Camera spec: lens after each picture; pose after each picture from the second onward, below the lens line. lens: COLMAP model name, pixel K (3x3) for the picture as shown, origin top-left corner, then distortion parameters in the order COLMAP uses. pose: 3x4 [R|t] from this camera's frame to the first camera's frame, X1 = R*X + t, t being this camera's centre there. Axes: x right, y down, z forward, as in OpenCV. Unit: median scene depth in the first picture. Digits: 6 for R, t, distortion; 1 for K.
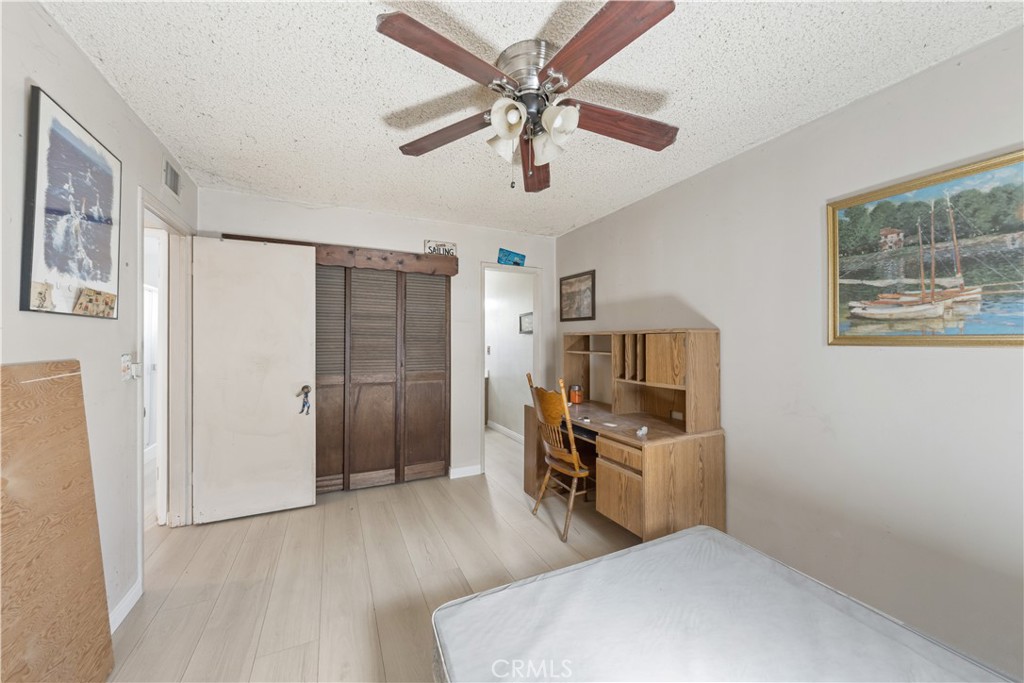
lens RADIAL K [[365.8, 0, 506.6], [0, 365.8, 341.9], [0, 0, 1]] dist [-0.001823, 0.000882]
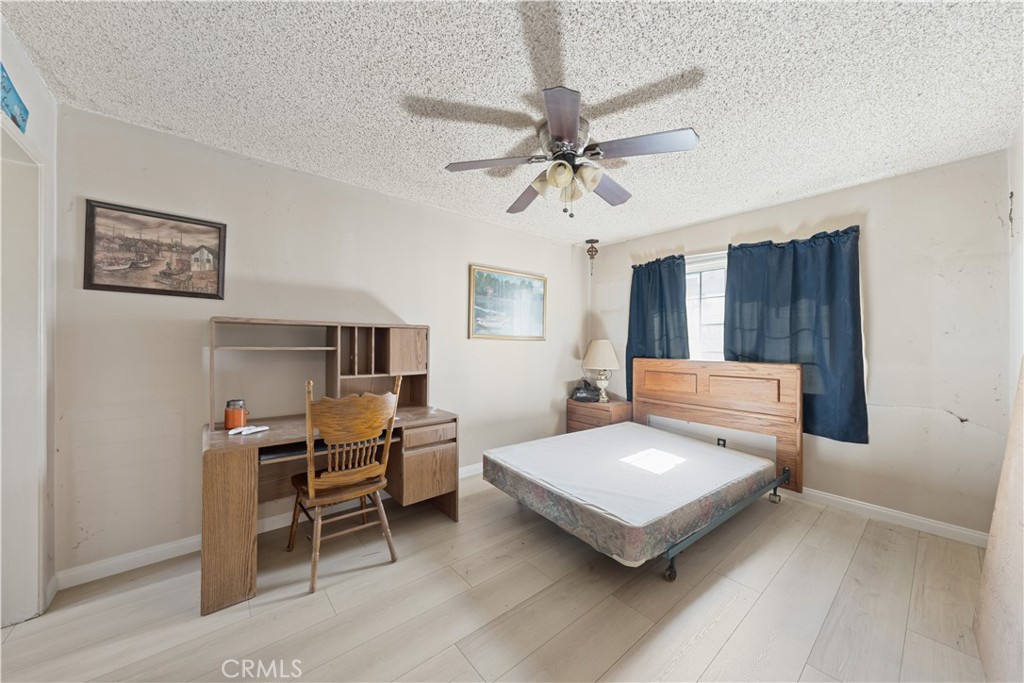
lens RADIAL K [[365.8, 0, 507.3], [0, 365.8, 340.6], [0, 0, 1]] dist [-0.001823, 0.000882]
pose [[-0.240310, 0.000386, 0.970696, -0.684722], [-0.010382, 0.999942, -0.002968, 0.013794], [-0.970641, -0.010791, -0.240292, 0.859013]]
